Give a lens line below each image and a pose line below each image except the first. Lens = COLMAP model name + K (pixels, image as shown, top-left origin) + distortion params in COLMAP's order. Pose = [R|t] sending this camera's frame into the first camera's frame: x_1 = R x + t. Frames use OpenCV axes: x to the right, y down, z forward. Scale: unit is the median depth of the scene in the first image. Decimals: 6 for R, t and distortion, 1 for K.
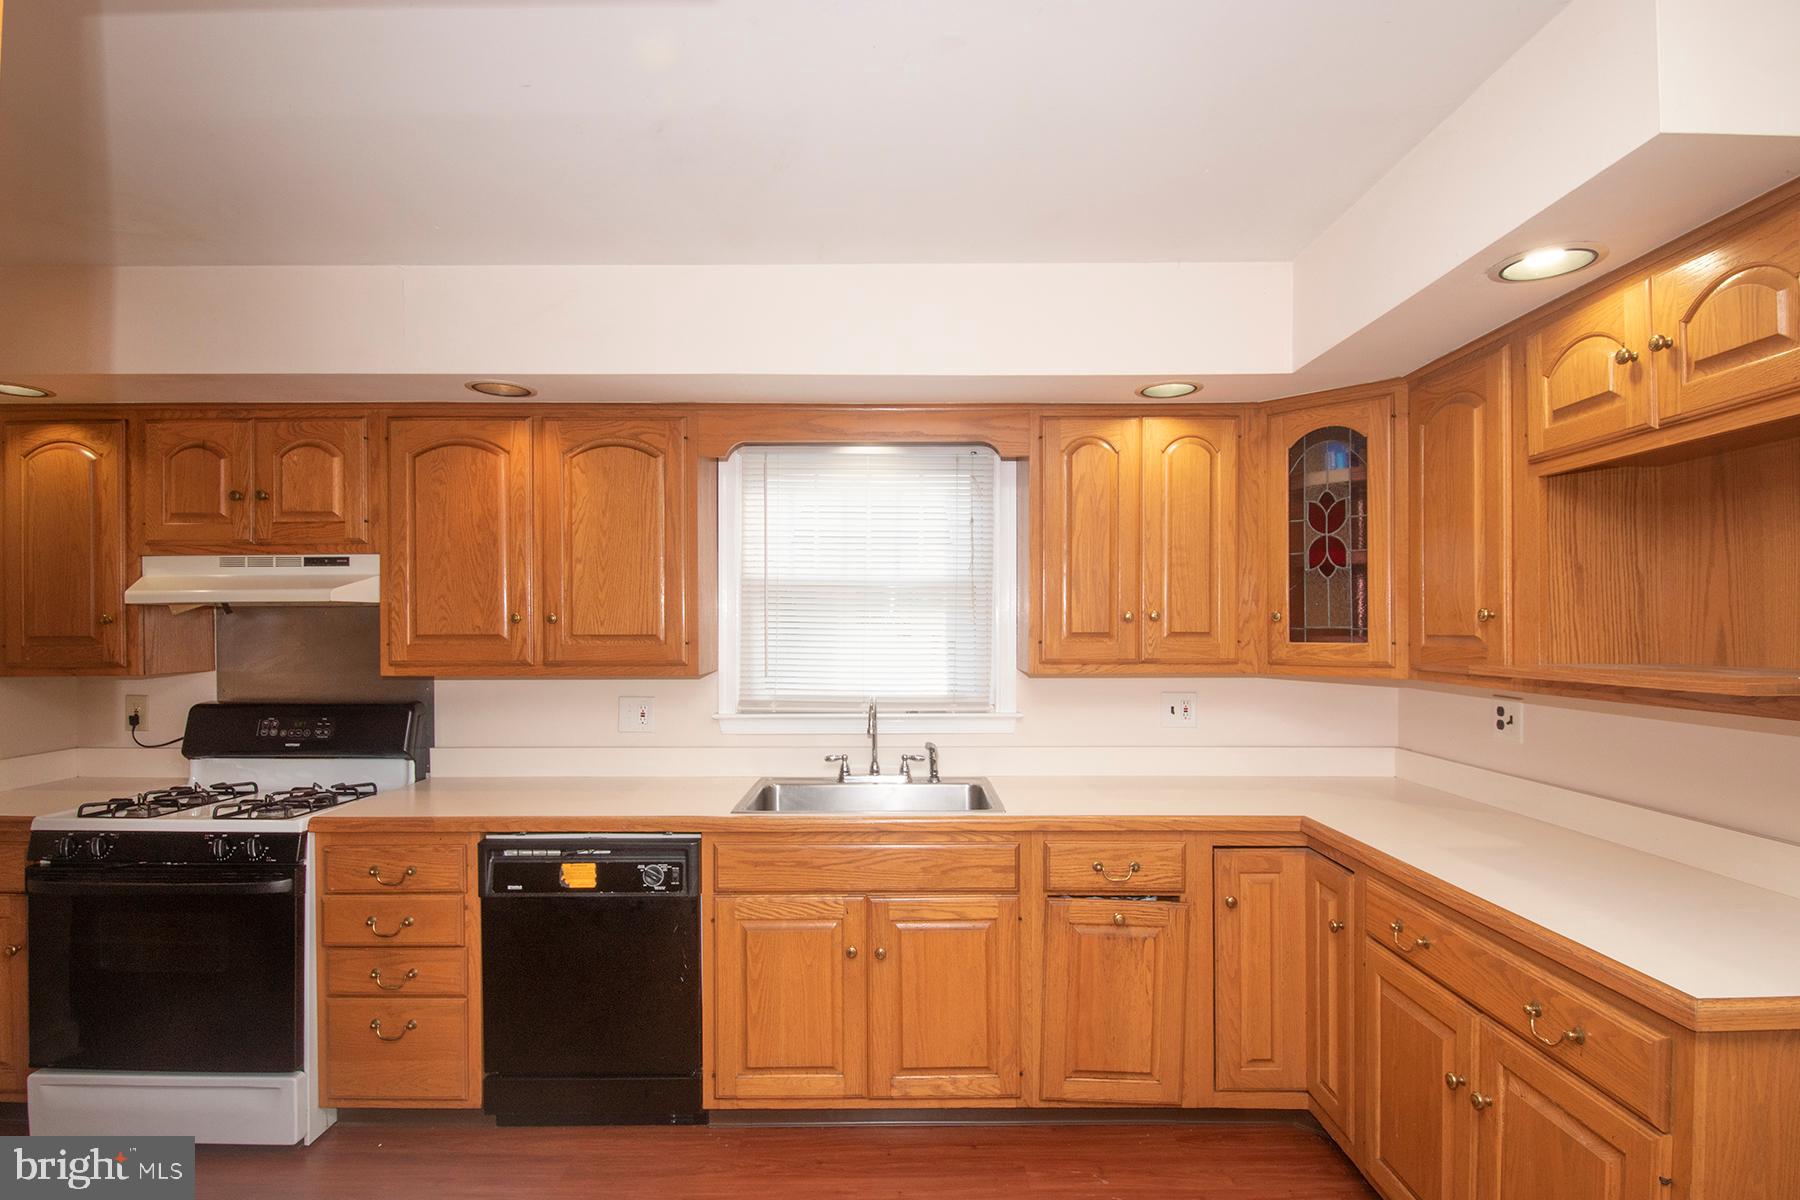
lens RADIAL K [[908.1, 0, 901.0], [0, 908.1, 633.0], [0, 0, 1]] dist [0.002003, -0.000327]
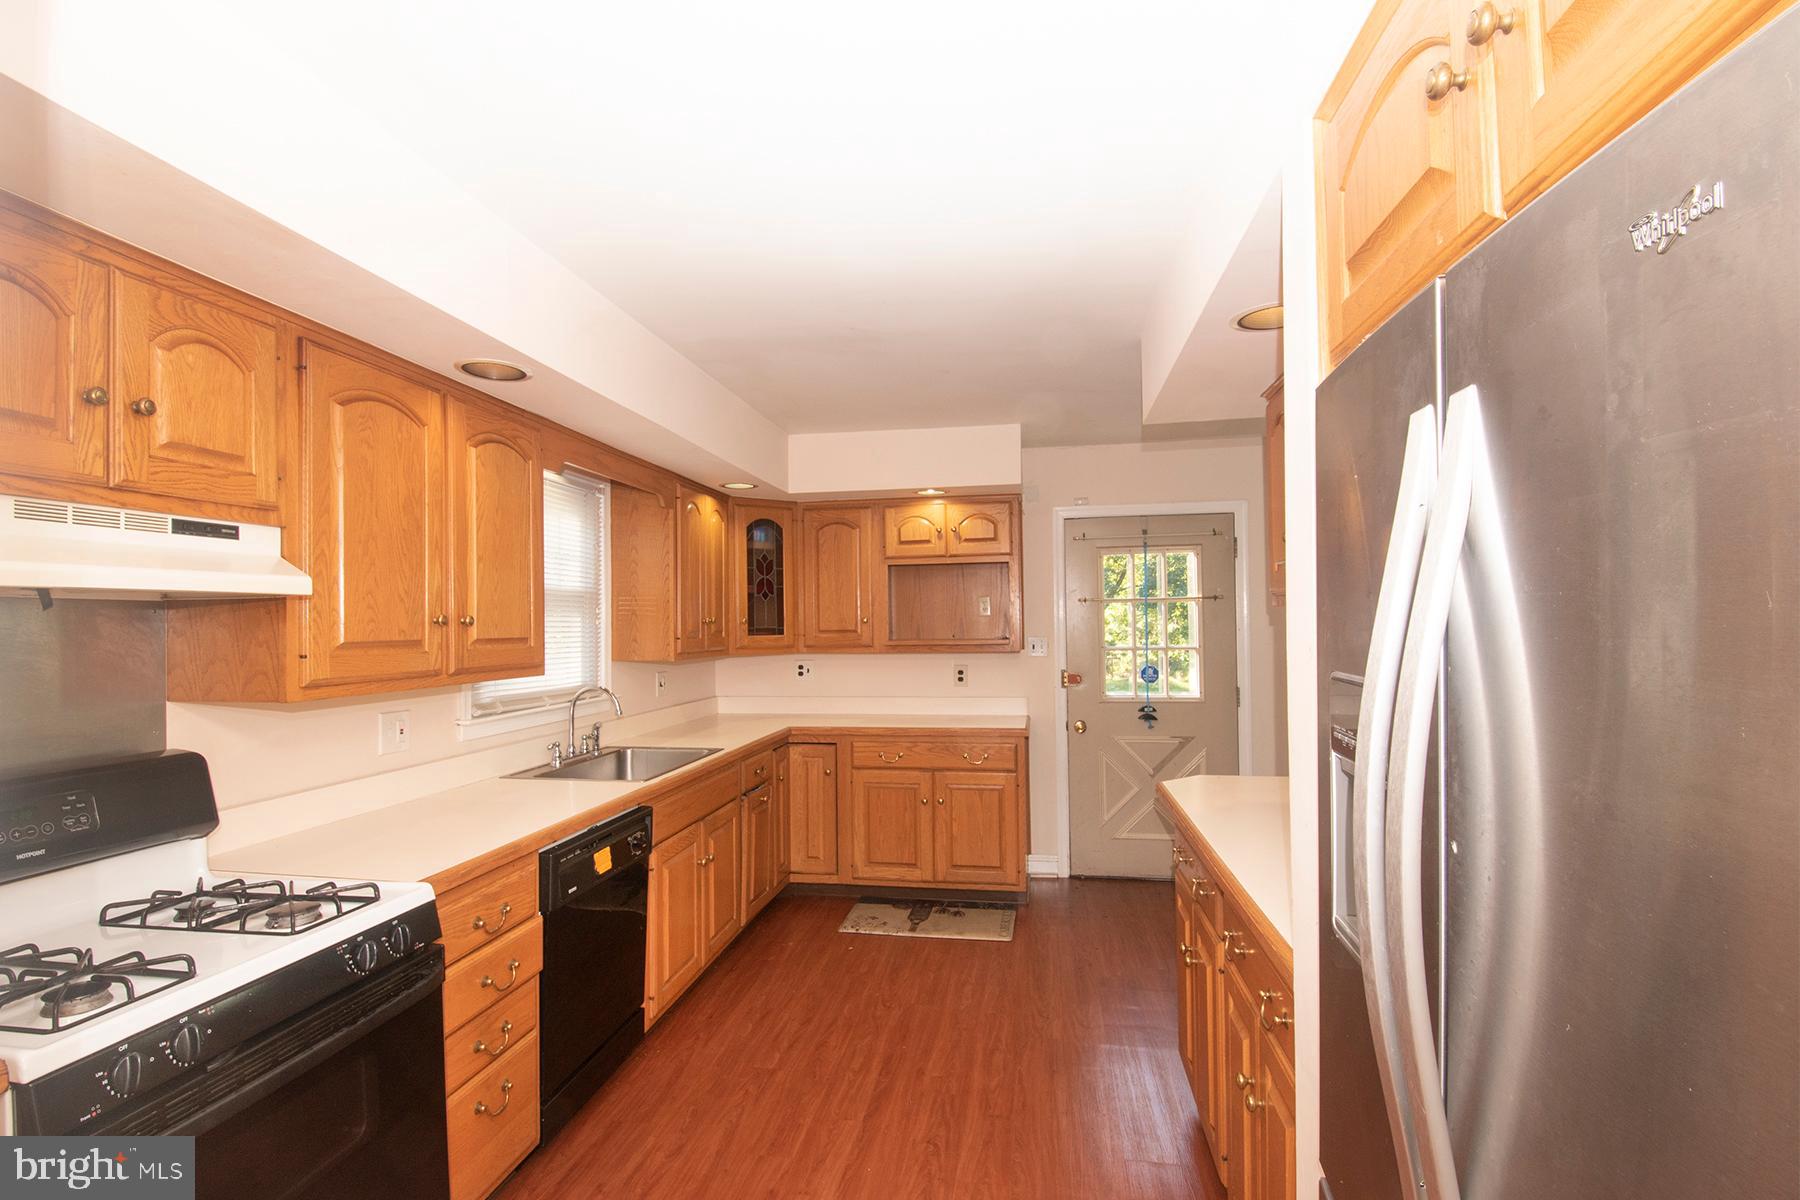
lens RADIAL K [[858.5, 0, 895.3], [0, 858.5, 618.9], [0, 0, 1]] dist [0.000526, -0.000134]
pose [[0.161584, 0.005586, 0.986843, -1.162289], [0.014489, 0.999863, -0.008032, -0.004976], [-0.986753, 0.015596, 0.161481, 0.439534]]
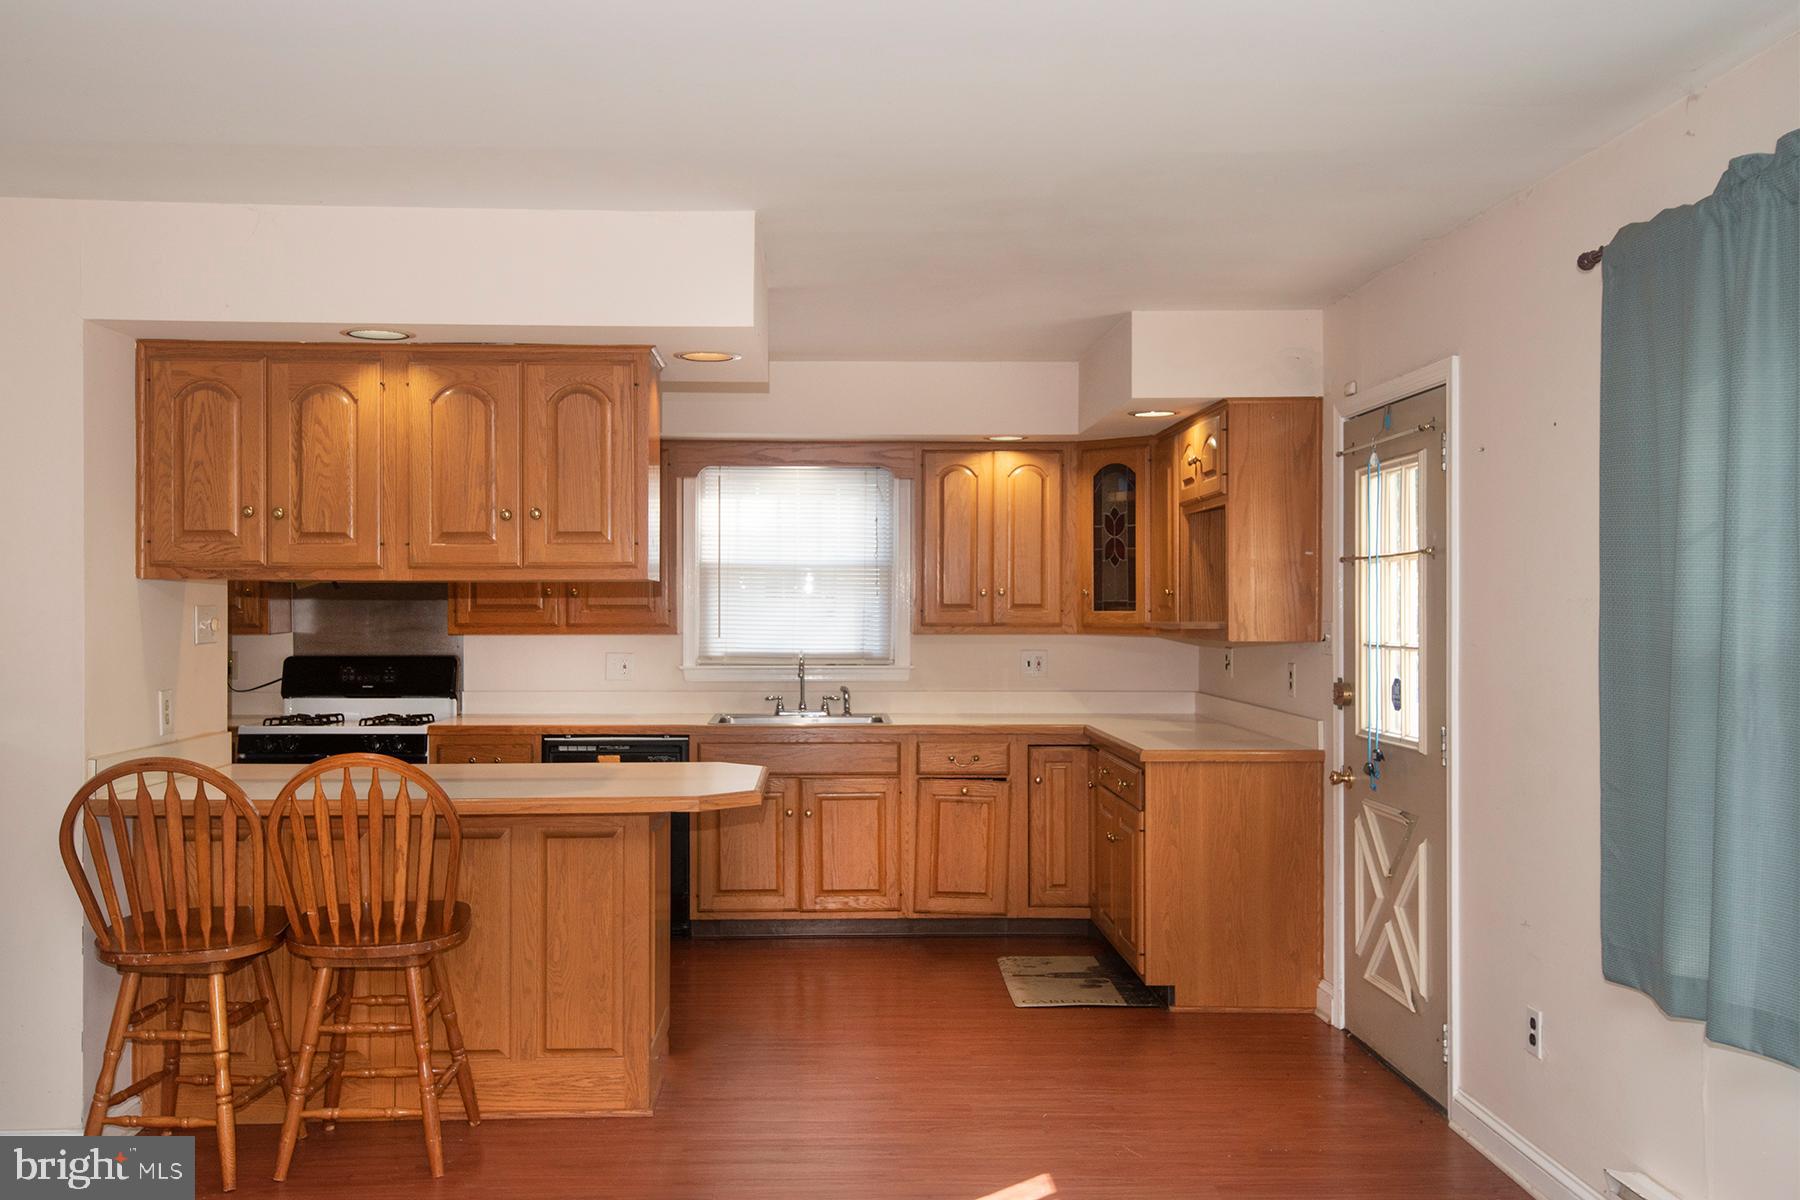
lens RADIAL K [[1650.4, 0, 900.0], [0, 1650.4, 600.0], [0, 0, 1]] dist [-0.005857, -0.002786]
pose [[0.998989, 0.002220, 0.044898, 0.005317], [-0.001882, 0.999970, -0.007566, 0.013056], [-0.044913, 0.007474, 0.998963, -1.566119]]
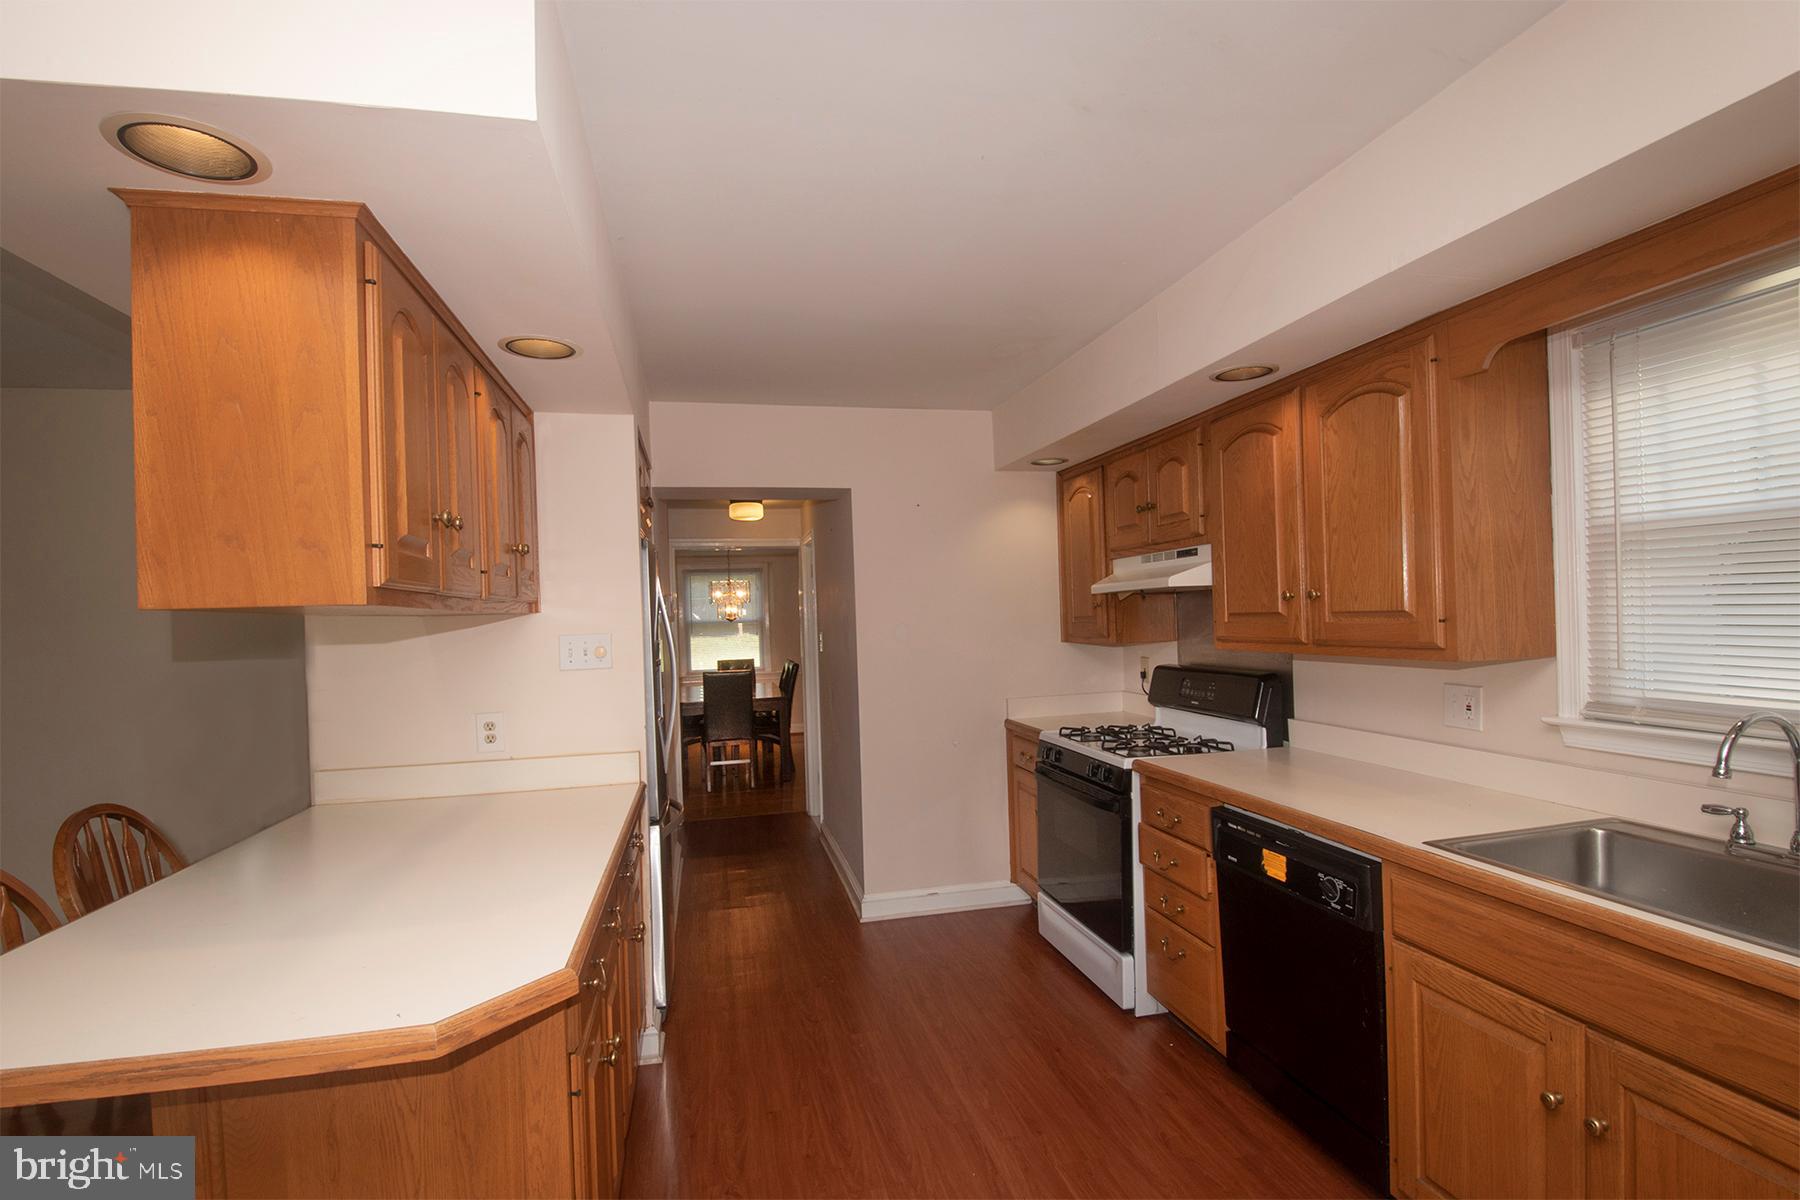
lens RADIAL K [[838.1, 0, 872.3], [0, 838.1, 622.6], [0, 0, 1]] dist [-0.000147, -0.005801]
pose [[0.203843, 0.000258, -0.979003, 0.378642], [0.030058, 0.999527, 0.006522, -0.006529], [0.978542, -0.030756, 0.203739, 0.368994]]
